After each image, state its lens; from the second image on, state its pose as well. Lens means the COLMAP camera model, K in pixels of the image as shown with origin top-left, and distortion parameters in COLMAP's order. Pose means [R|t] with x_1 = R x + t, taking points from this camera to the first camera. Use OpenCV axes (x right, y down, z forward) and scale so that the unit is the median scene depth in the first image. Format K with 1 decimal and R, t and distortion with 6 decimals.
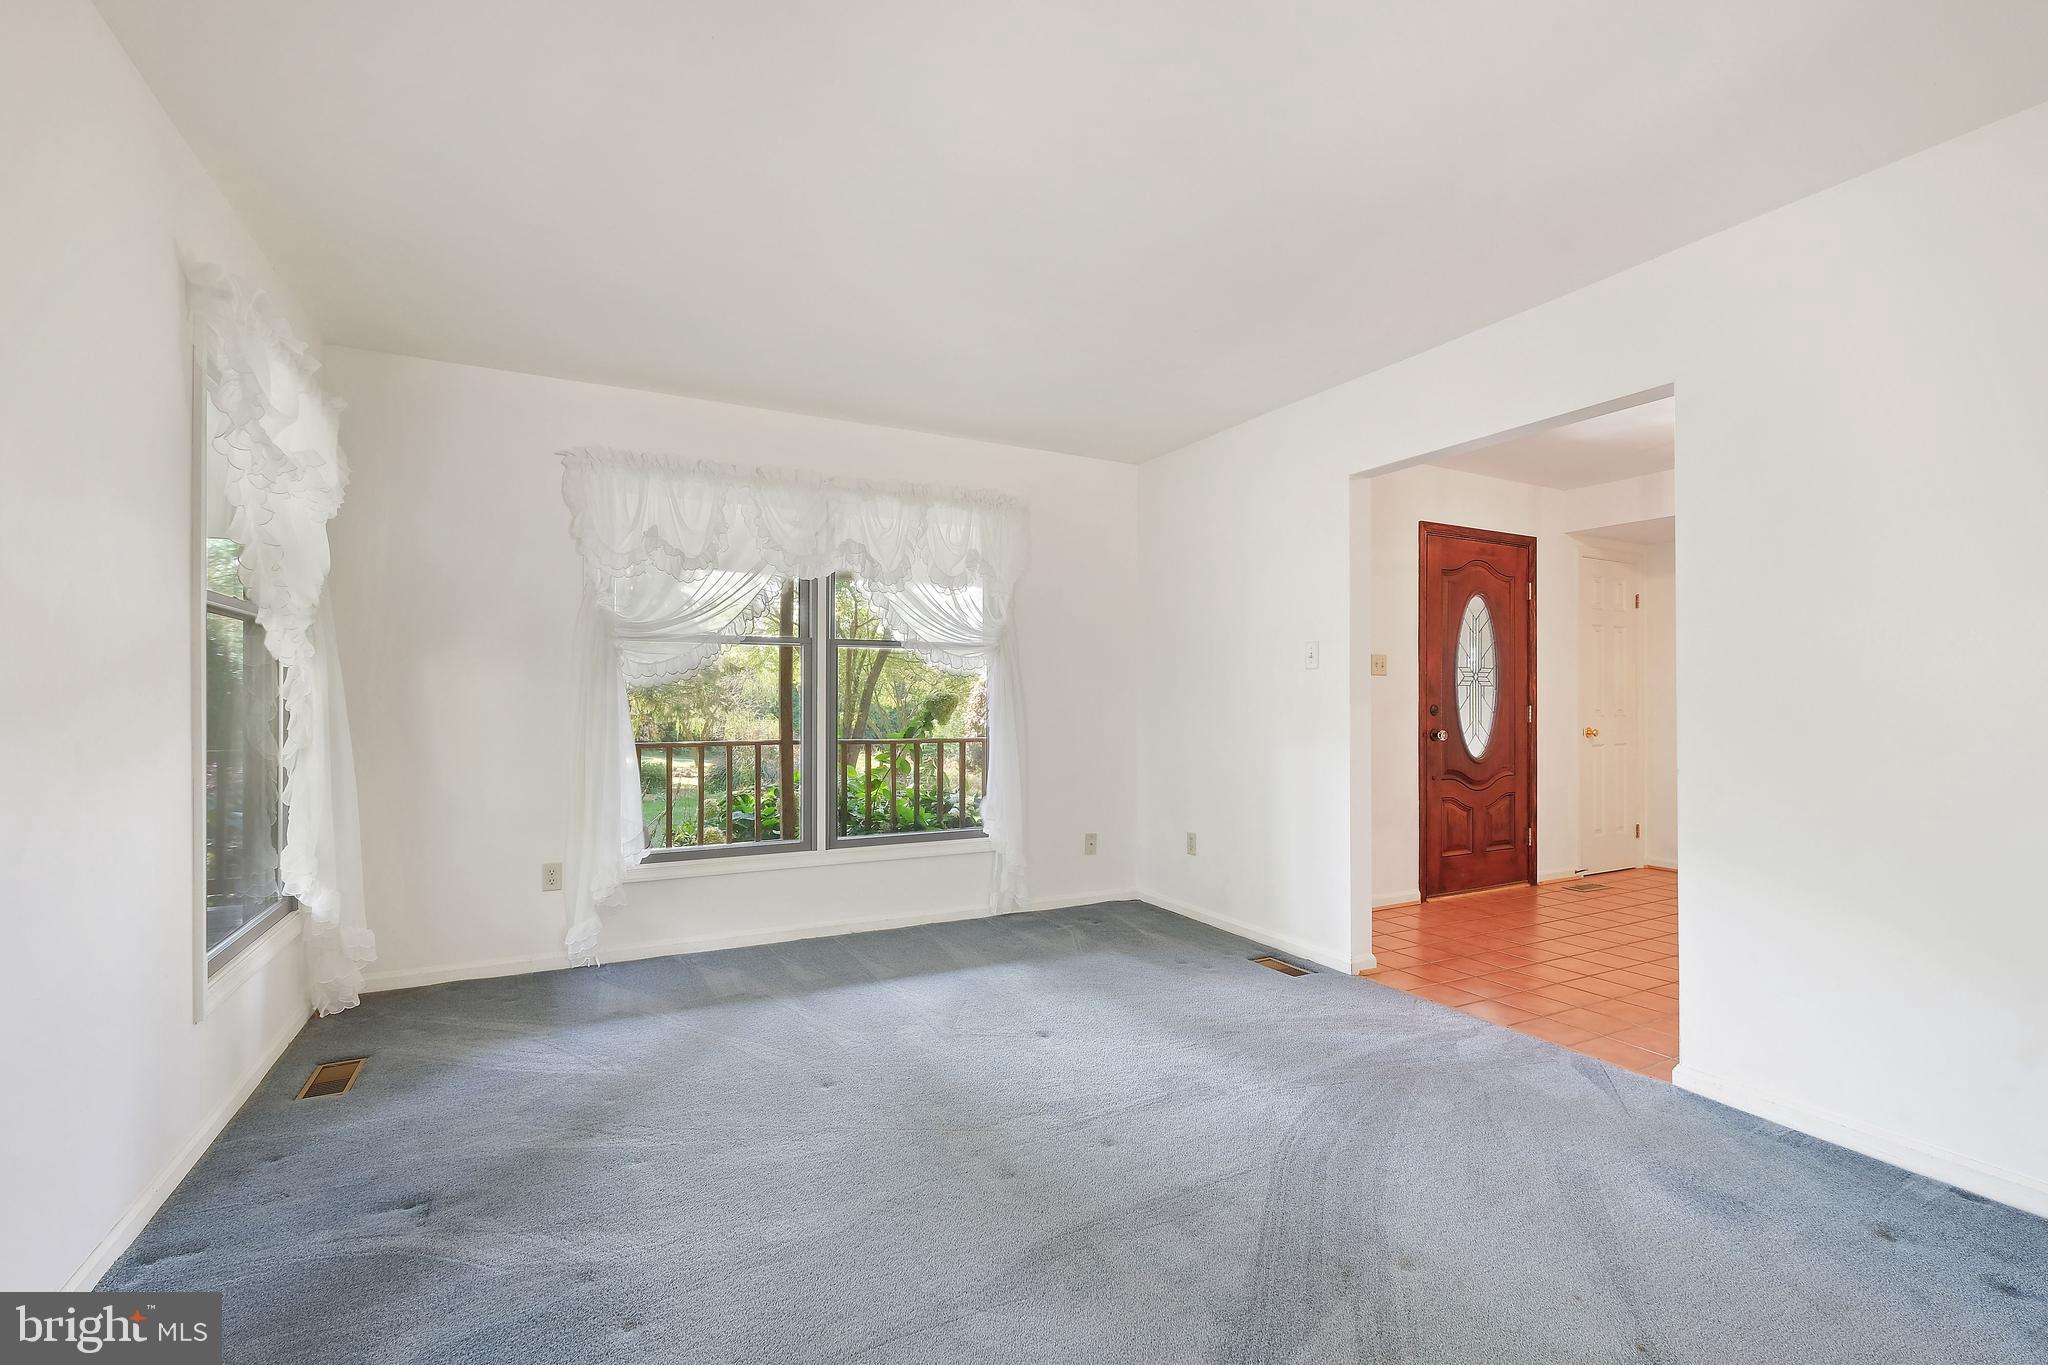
lens RADIAL K [[894.8, 0, 1025.1], [0, 894.8, 688.2], [0, 0, 1]] dist [-0.005181, -0.000176]
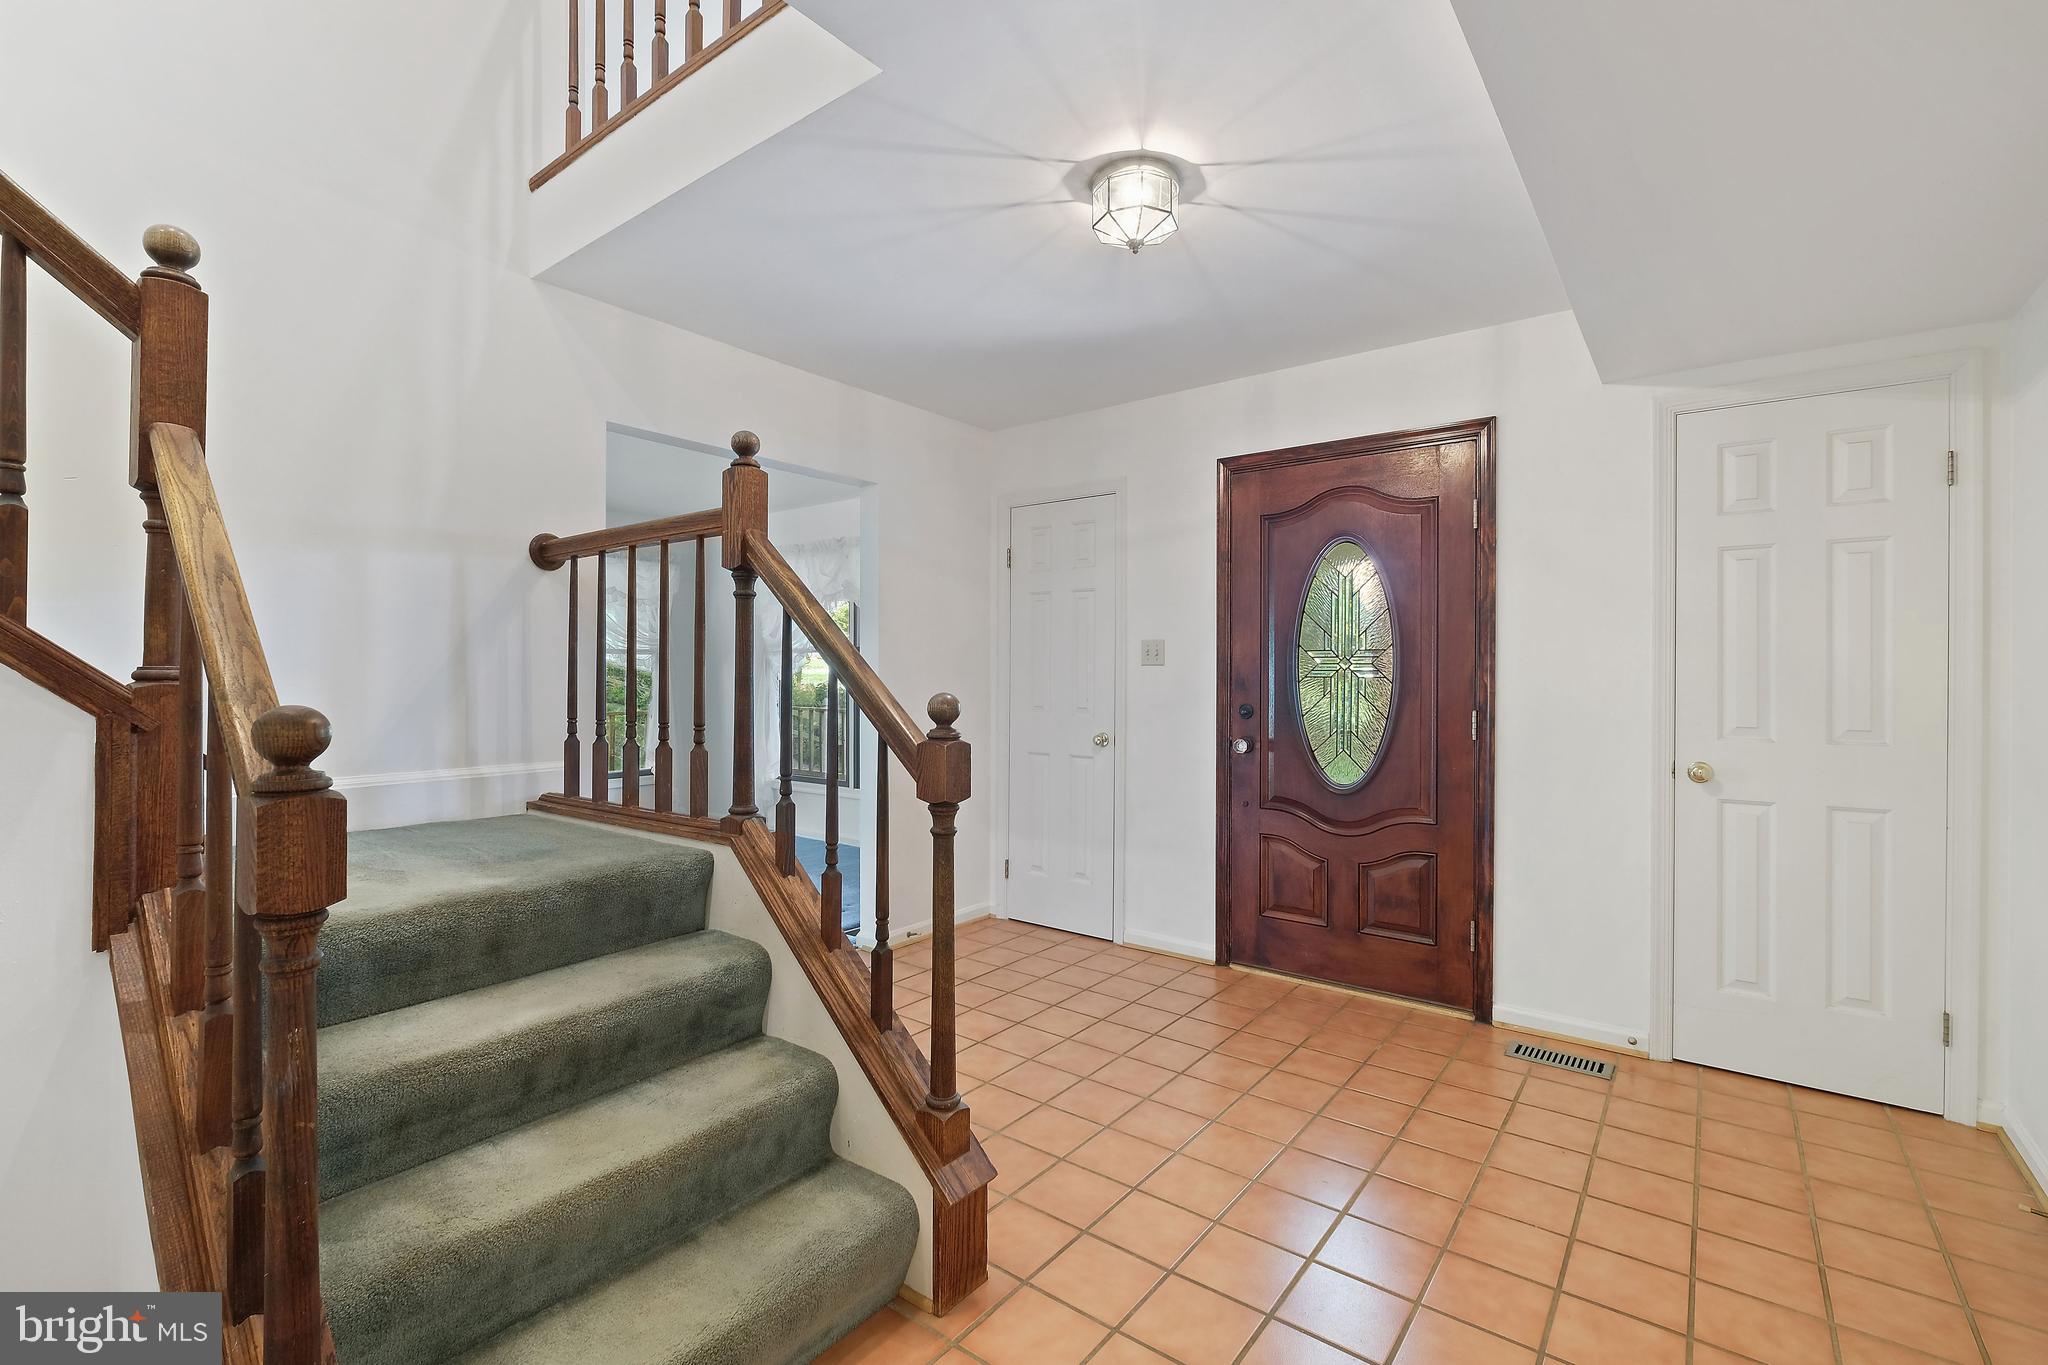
lens RADIAL K [[894.8, 0, 1024.6], [0, 894.8, 681.6], [0, 0, 1]] dist [-0.005181, -0.000176]
pose [[0.420248, 0.002739, -0.907405, 1.013474], [0.005117, 0.999972, 0.005388, -0.004531], [0.907395, -0.006908, 0.420223, 0.511678]]
